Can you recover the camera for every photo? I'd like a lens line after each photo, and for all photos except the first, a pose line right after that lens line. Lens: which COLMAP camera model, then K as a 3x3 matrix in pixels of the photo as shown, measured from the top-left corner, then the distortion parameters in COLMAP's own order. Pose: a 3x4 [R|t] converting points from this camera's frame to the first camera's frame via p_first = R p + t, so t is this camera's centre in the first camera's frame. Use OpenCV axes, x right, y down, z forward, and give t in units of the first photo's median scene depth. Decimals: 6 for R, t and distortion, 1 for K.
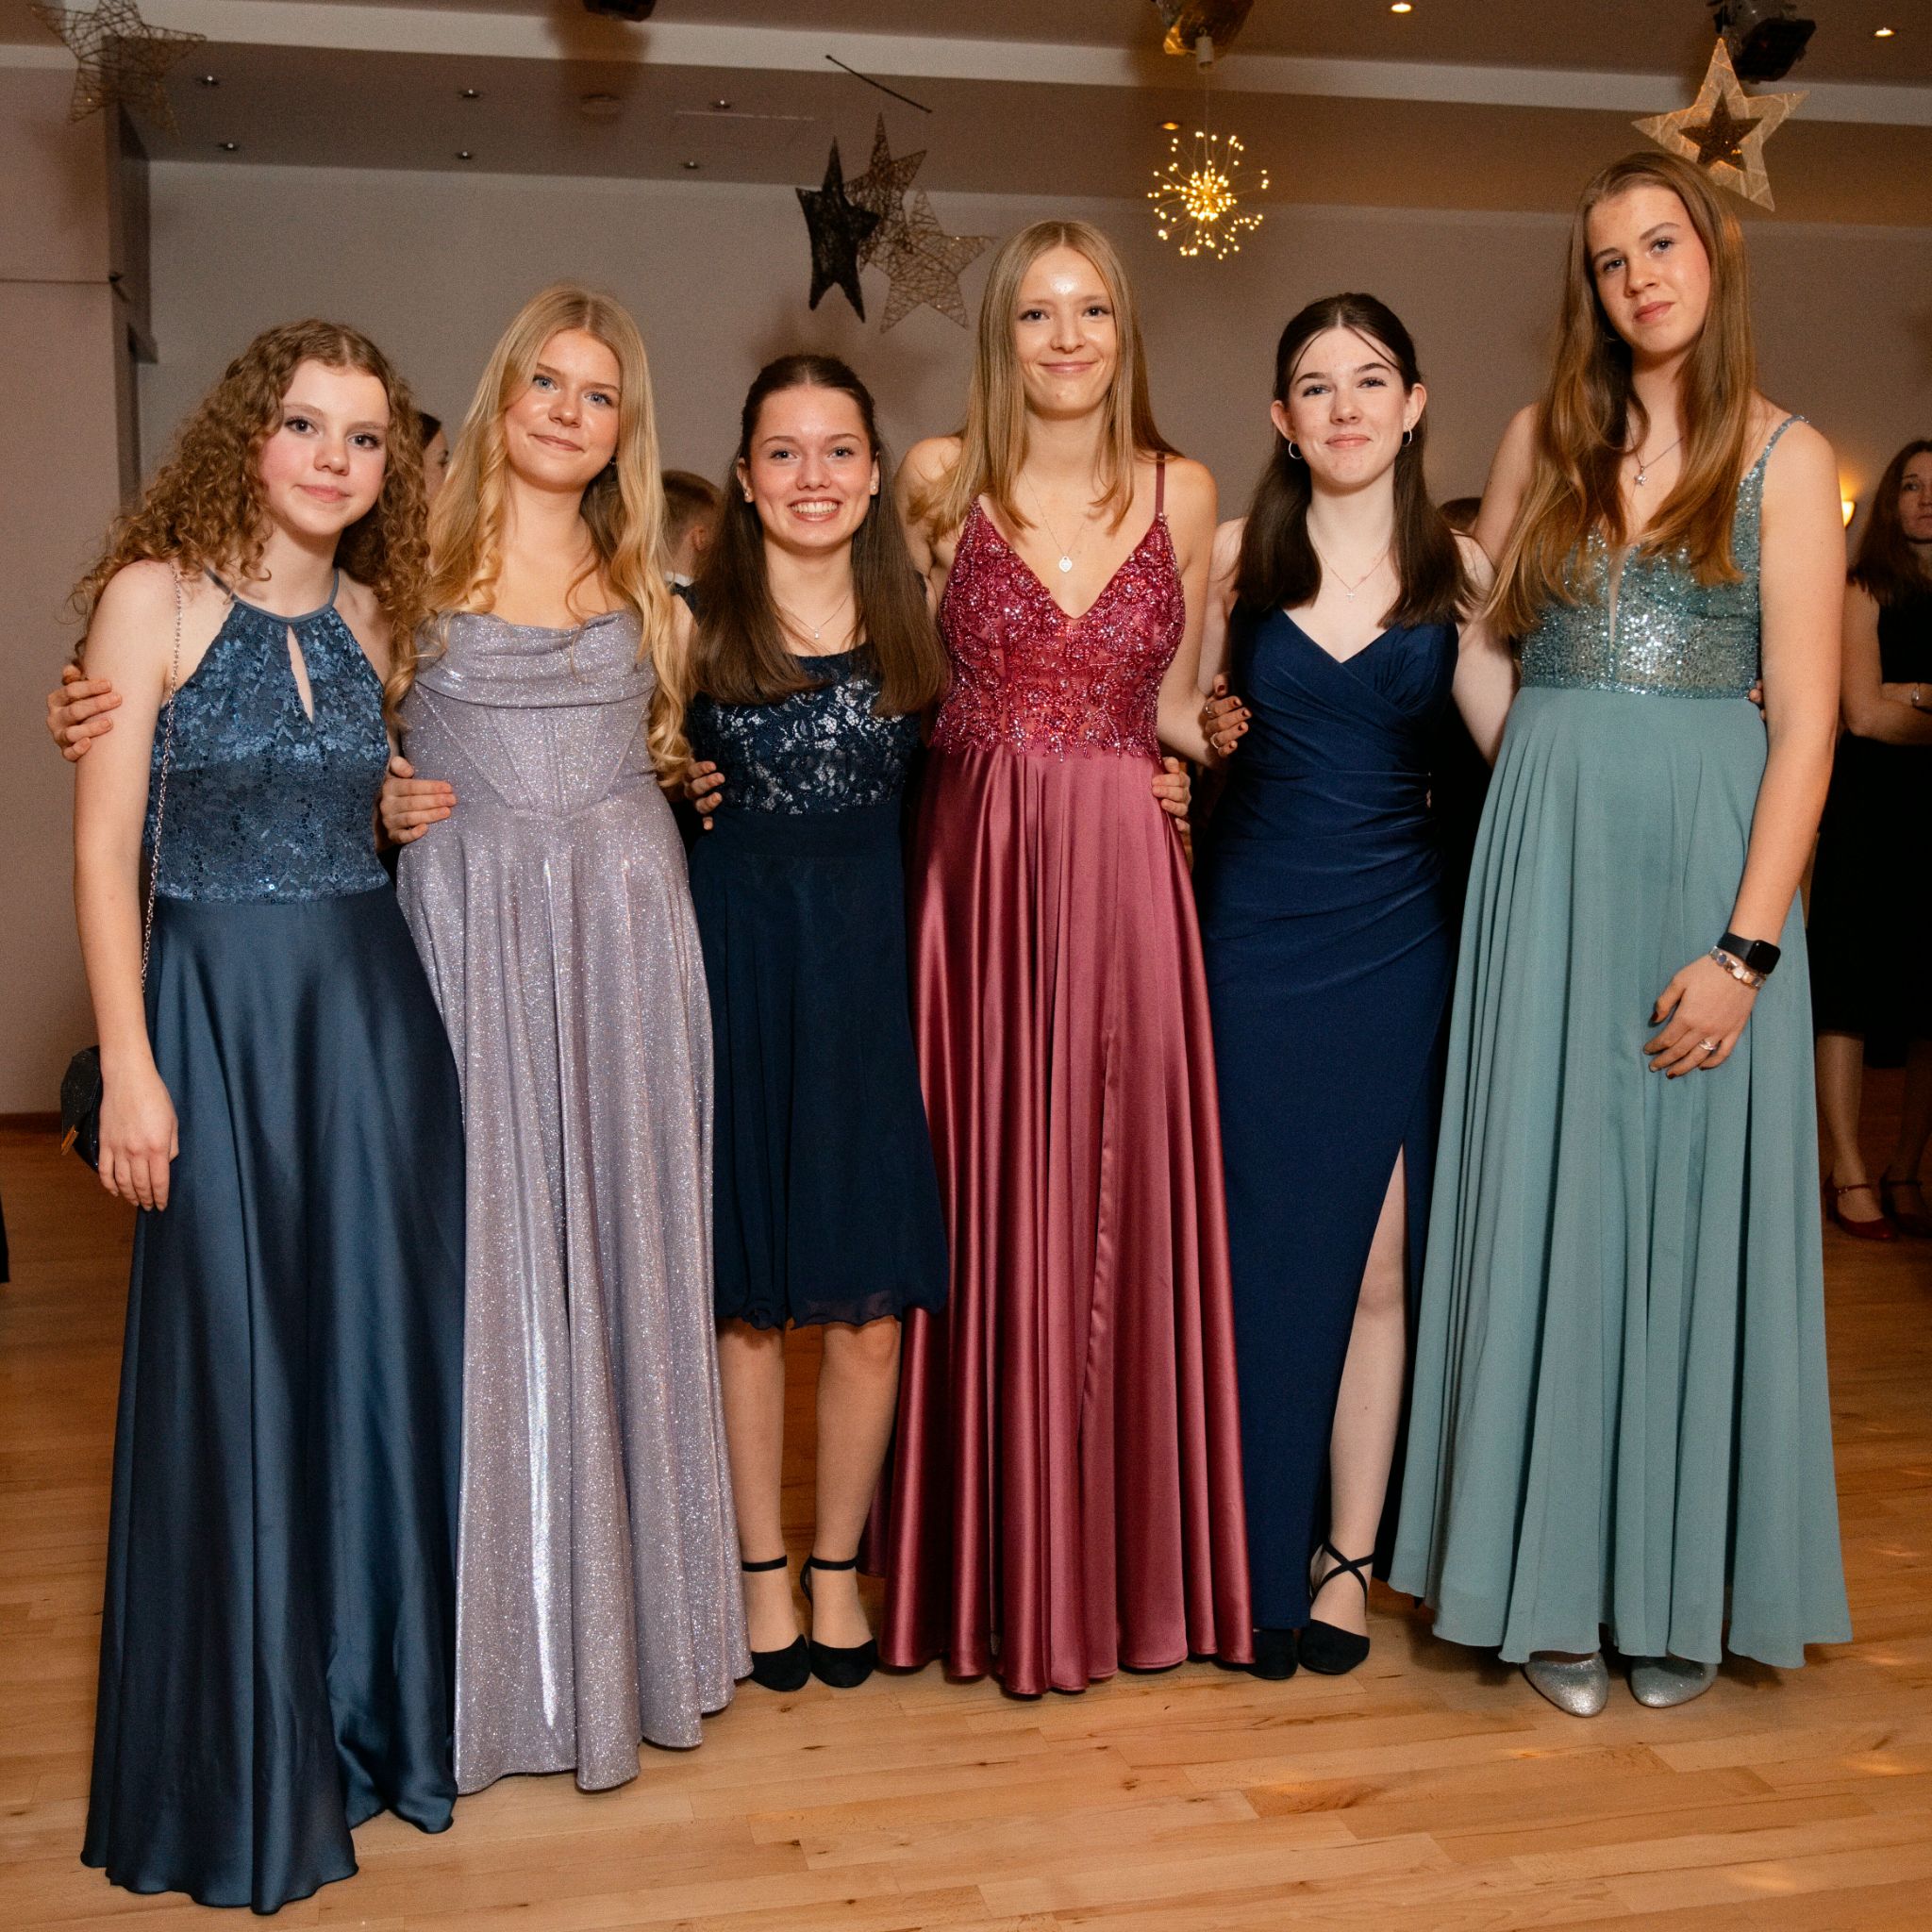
lens RADIAL K [[2321.7, 0, 980.4], [0, 2321.7, 966.2], [0, 0, 1]] dist [0.014571, 0.000000]
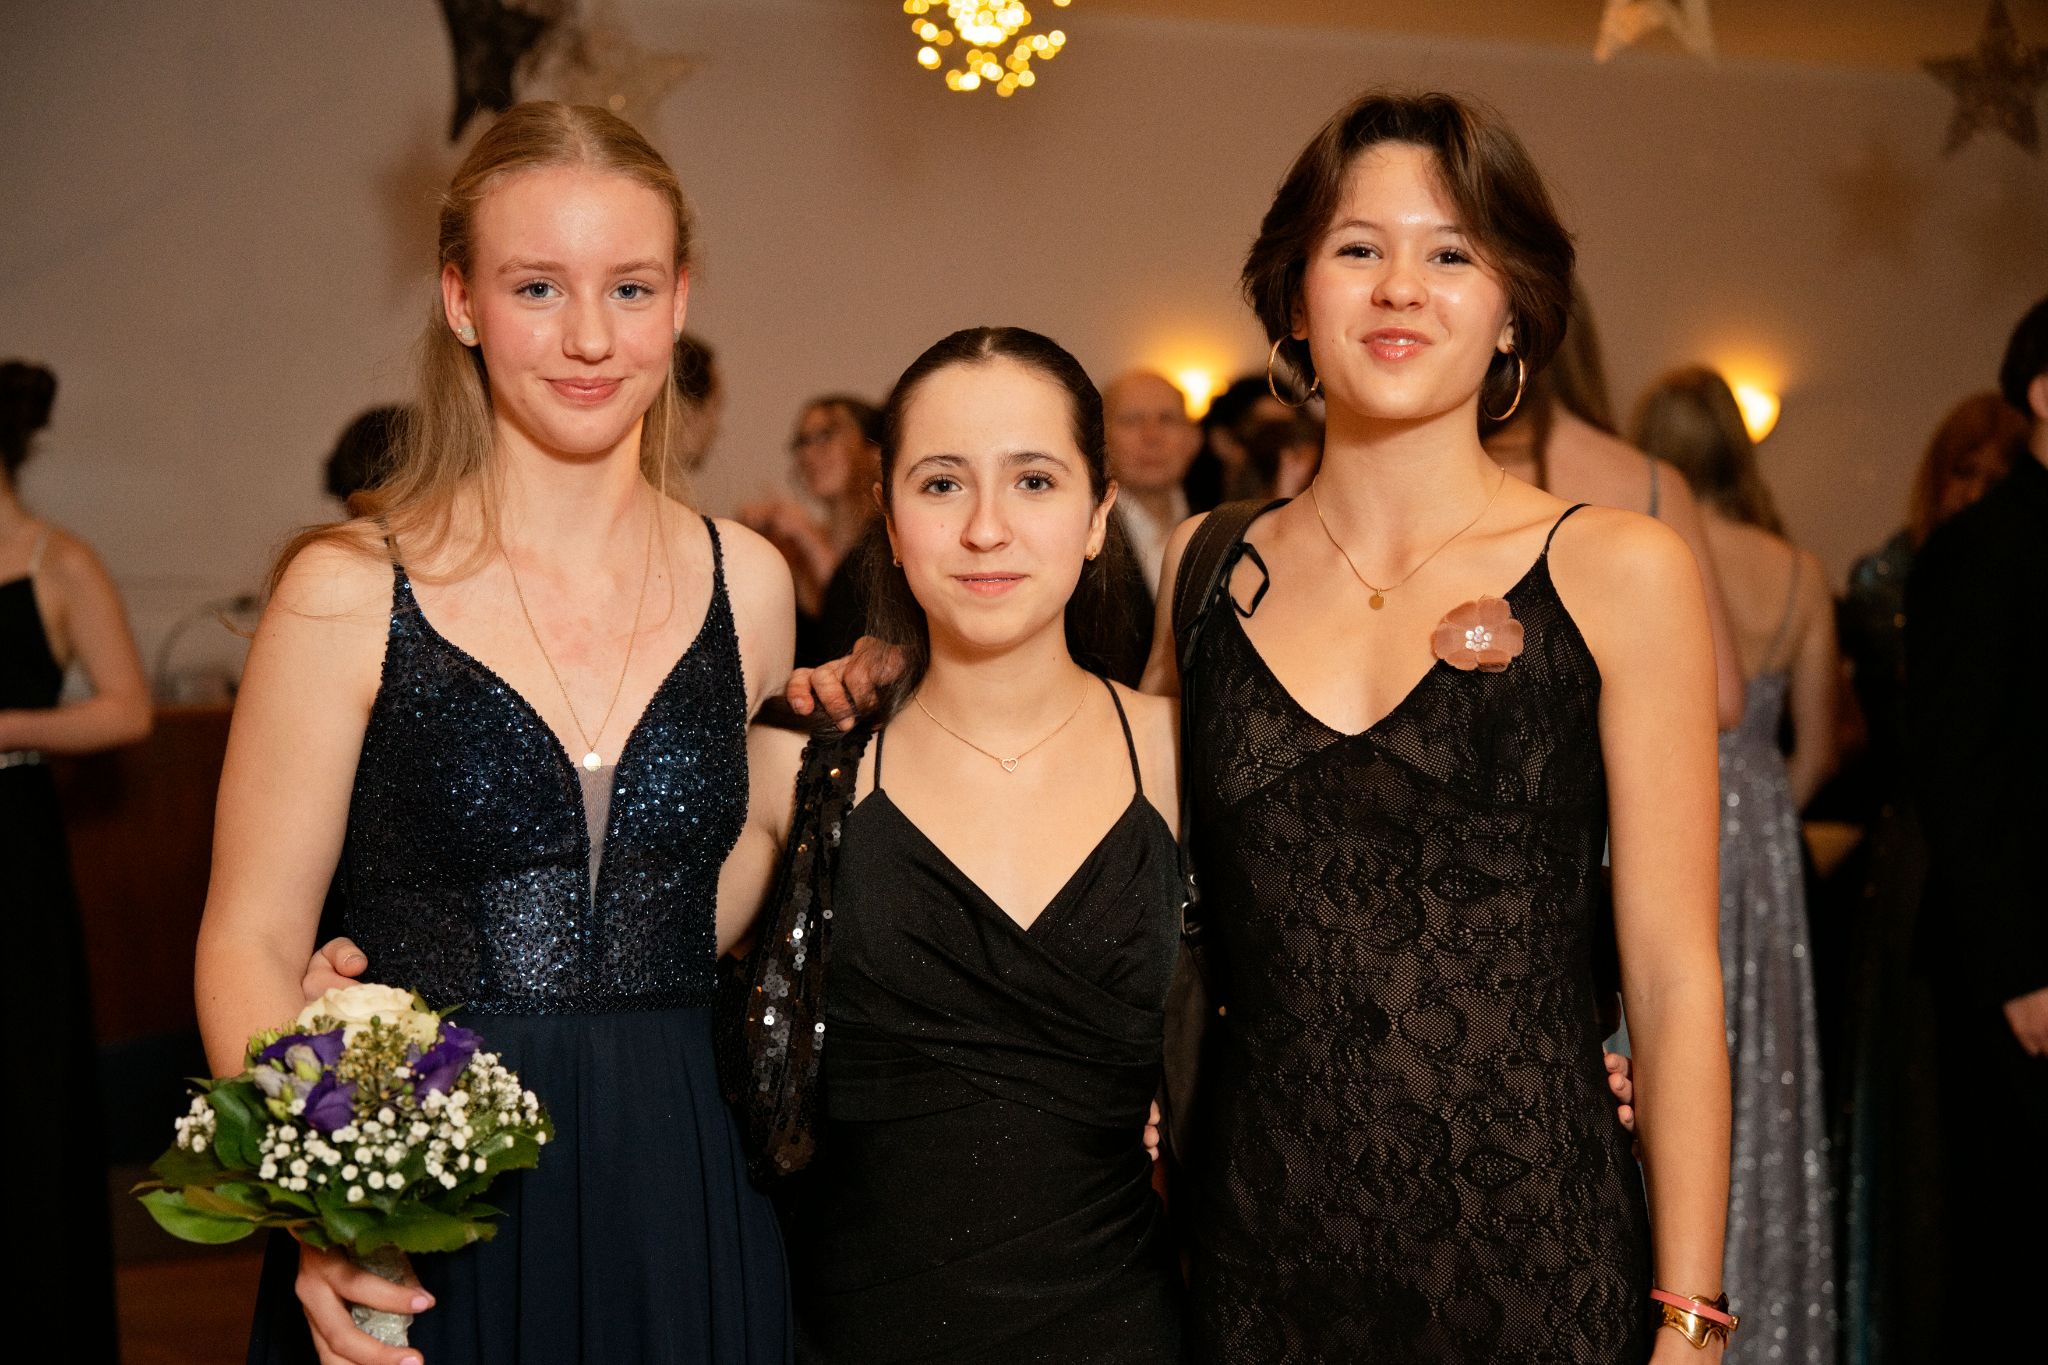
lens RADIAL K [[2308.8, 0, 1024.1], [0, 2308.8, 682.3], [0, 0, 1]] dist [-0.031604, 0.000000]
pose [[0.991604, -0.017466, 0.128129, 0.010112], [0.016258, 0.999813, 0.010469, -0.121442], [-0.128288, -0.008298, 0.991702, 0.258879]]
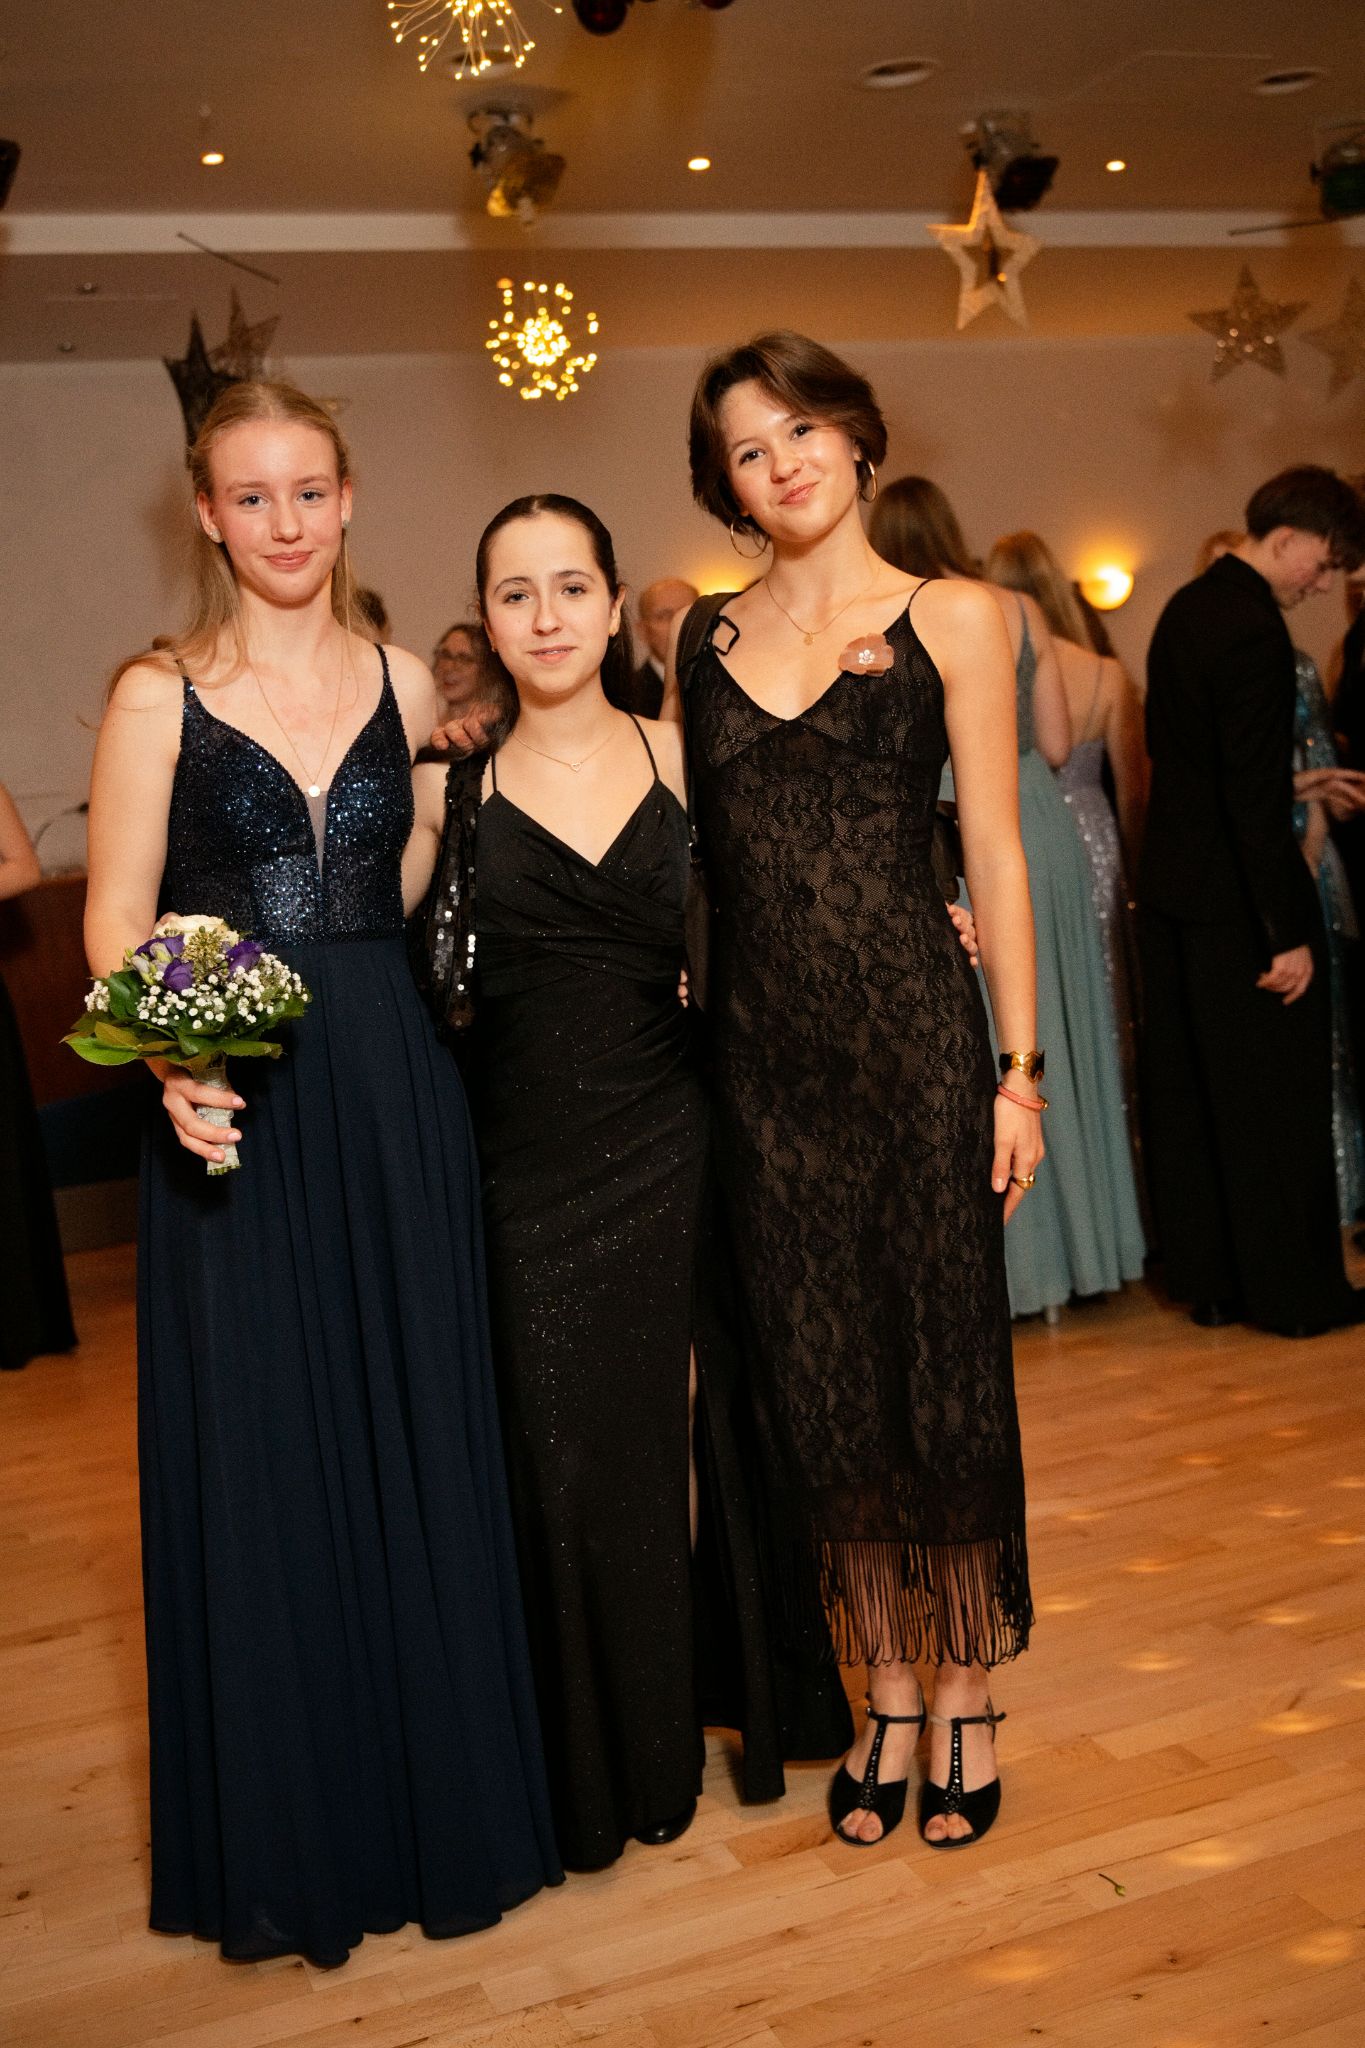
lens RADIAL K [[1991.5, 0, 692.5], [0, 1991.5, 1031.8], [0, 0, 1]] dist [0.001447, 0.000000]
pose [[0.985962, -0.106298, 0.128760, 0.011818], [0.105593, 0.994333, 0.012314, -0.011952], [-0.129339, 0.001455, 0.991599, 0.060720]]
